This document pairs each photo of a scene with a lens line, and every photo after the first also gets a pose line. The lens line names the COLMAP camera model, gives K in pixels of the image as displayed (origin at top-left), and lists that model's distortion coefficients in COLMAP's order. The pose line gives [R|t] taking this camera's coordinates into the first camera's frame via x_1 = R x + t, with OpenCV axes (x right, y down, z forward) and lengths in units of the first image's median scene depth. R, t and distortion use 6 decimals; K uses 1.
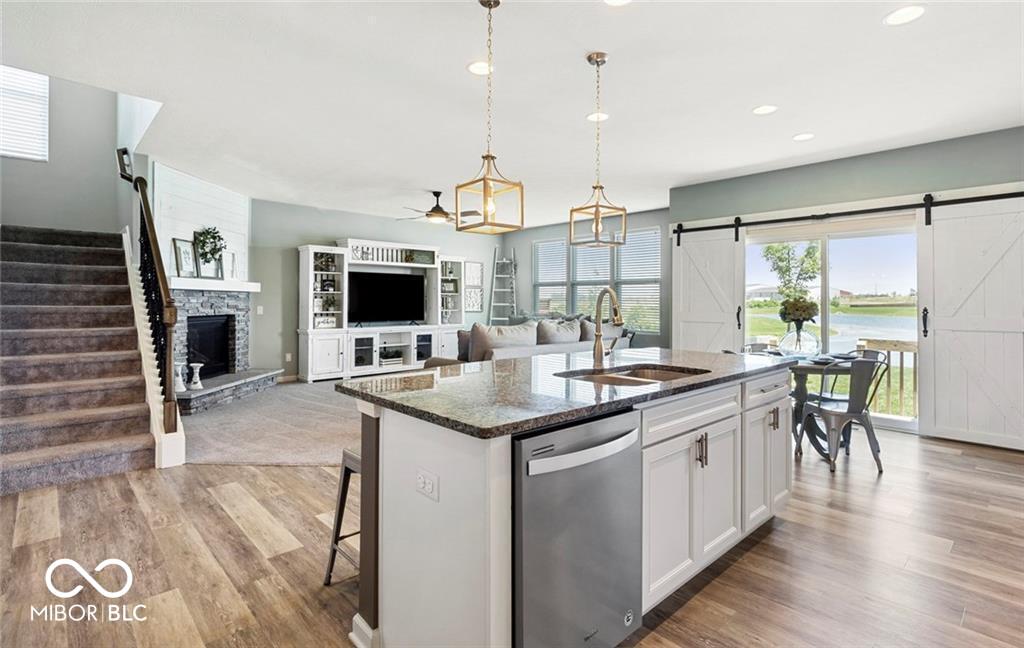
lens RADIAL K [[498.7, 0, 501.7], [0, 498.7, 301.1], [0, 0, 1]] dist [-0.002628, -0.002931]
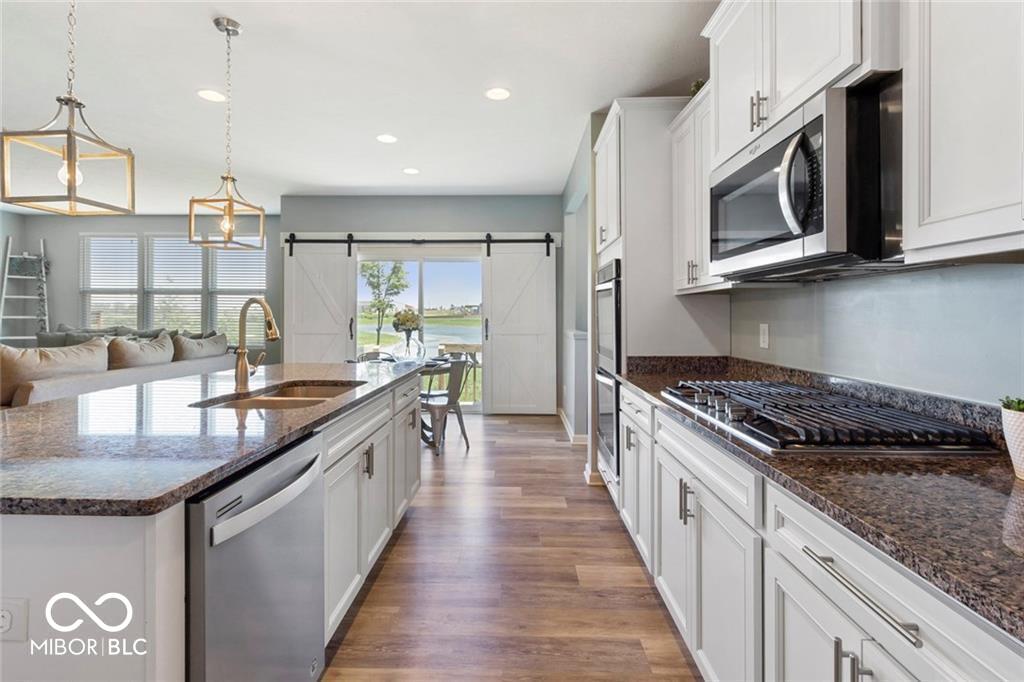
lens RADIAL K [[485.6, 0, 514.2], [0, 485.6, 314.9], [0, 0, 1]] dist [0.001012, -0.001672]
pose [[0.685761, -0.001352, 0.727826, -0.037729], [-0.001262, 0.999995, 0.003046, 0.000295], [-0.727826, -0.003008, 0.685755, 0.039912]]
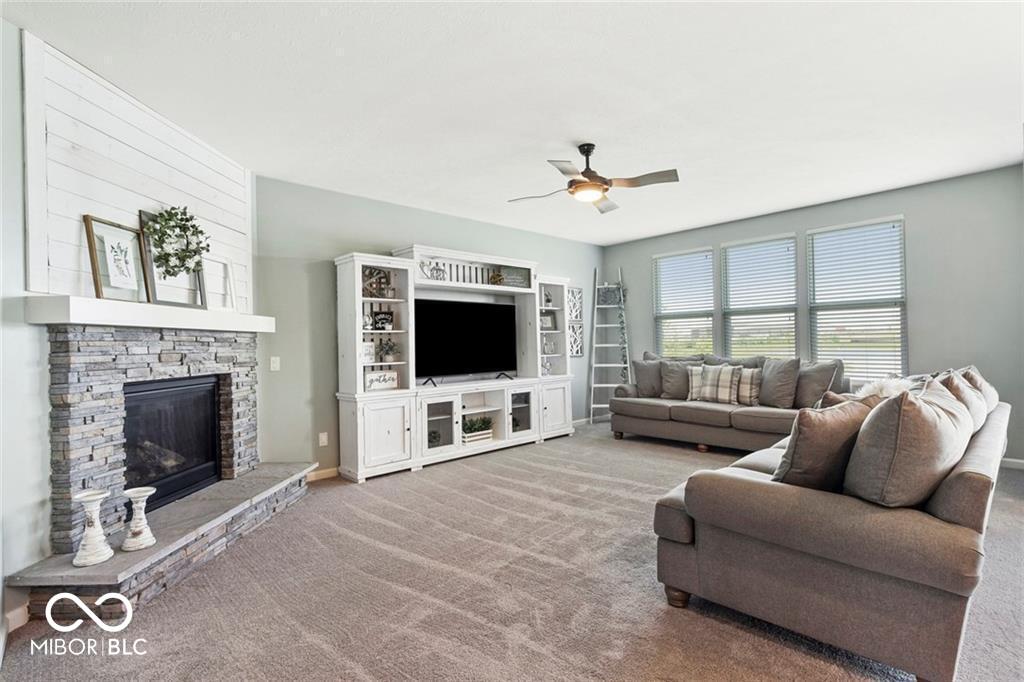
lens RADIAL K [[485.6, 0, 510.3], [0, 485.6, 343.5], [0, 0, 1]] dist [0.001012, -0.001672]
pose [[0.999654, -0.025423, 0.006690, -0.260494], [0.025438, 0.999674, -0.002128, 0.003169], [-0.006634, 0.002298, 0.999975, 0.525087]]
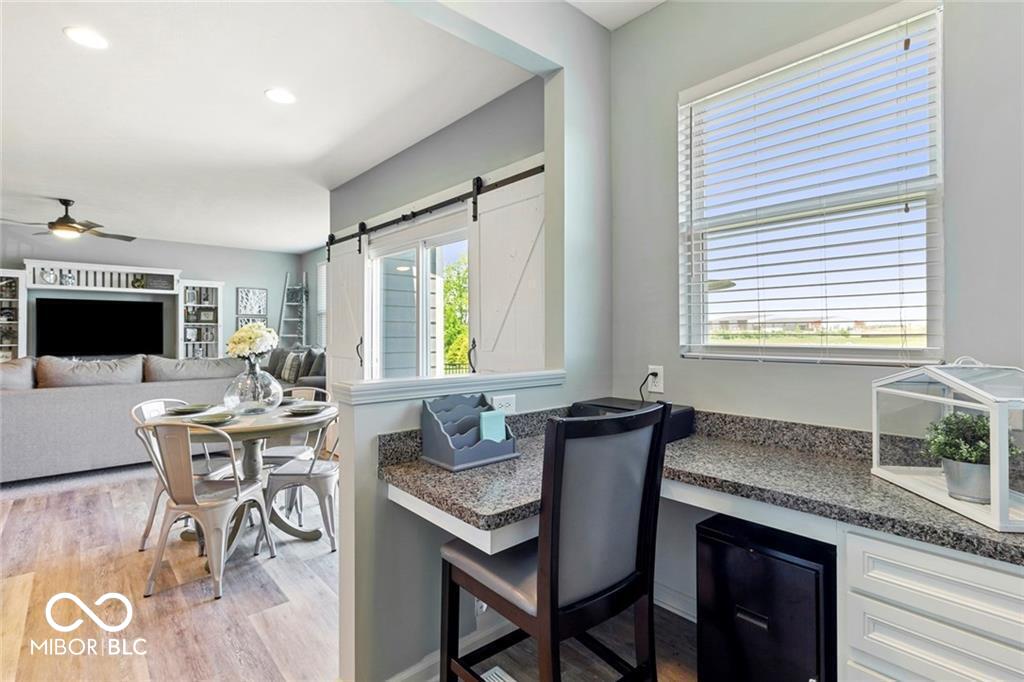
lens RADIAL K [[485.6, 0, 513.7], [0, 485.6, 316.7], [0, 0, 1]] dist [0.001012, -0.001672]
pose [[0.999975, -0.006090, -0.003707, 0.712908], [0.005964, 0.999431, -0.033207, 0.007170], [0.003907, 0.033184, 0.999442, 0.235893]]
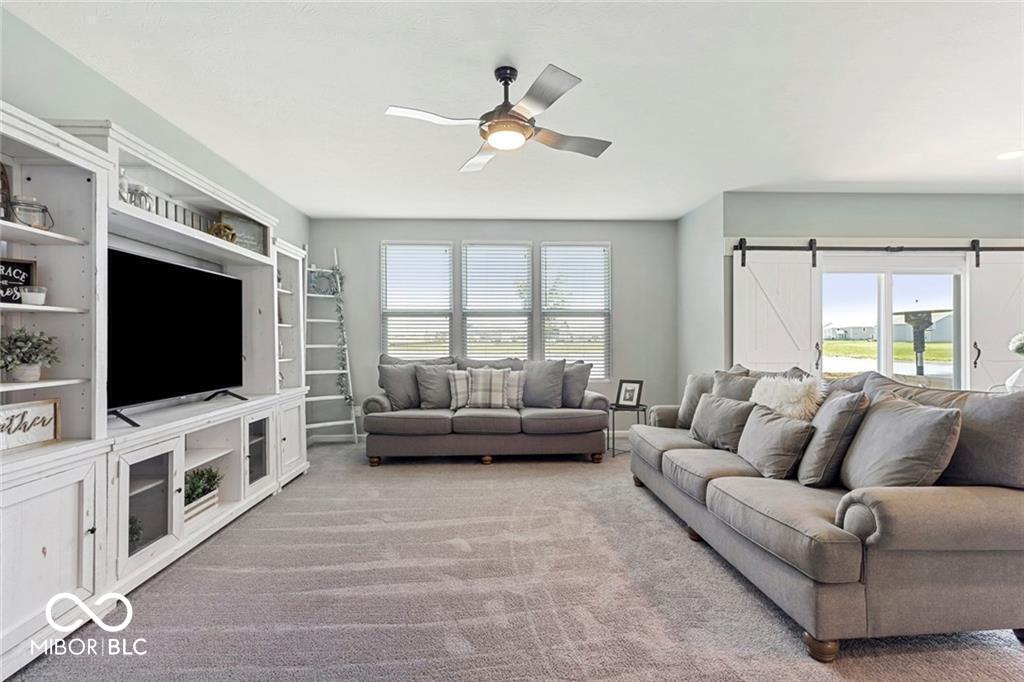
lens RADIAL K [[485.6, 0, 506.7], [0, 485.6, 344.3], [0, 0, 1]] dist [0.001012, -0.001672]
pose [[0.636298, -0.013328, 0.771328, -0.510665], [0.007474, 0.999910, 0.011112, 0.000025], [-0.771407, -0.001306, 0.636341, 0.869625]]
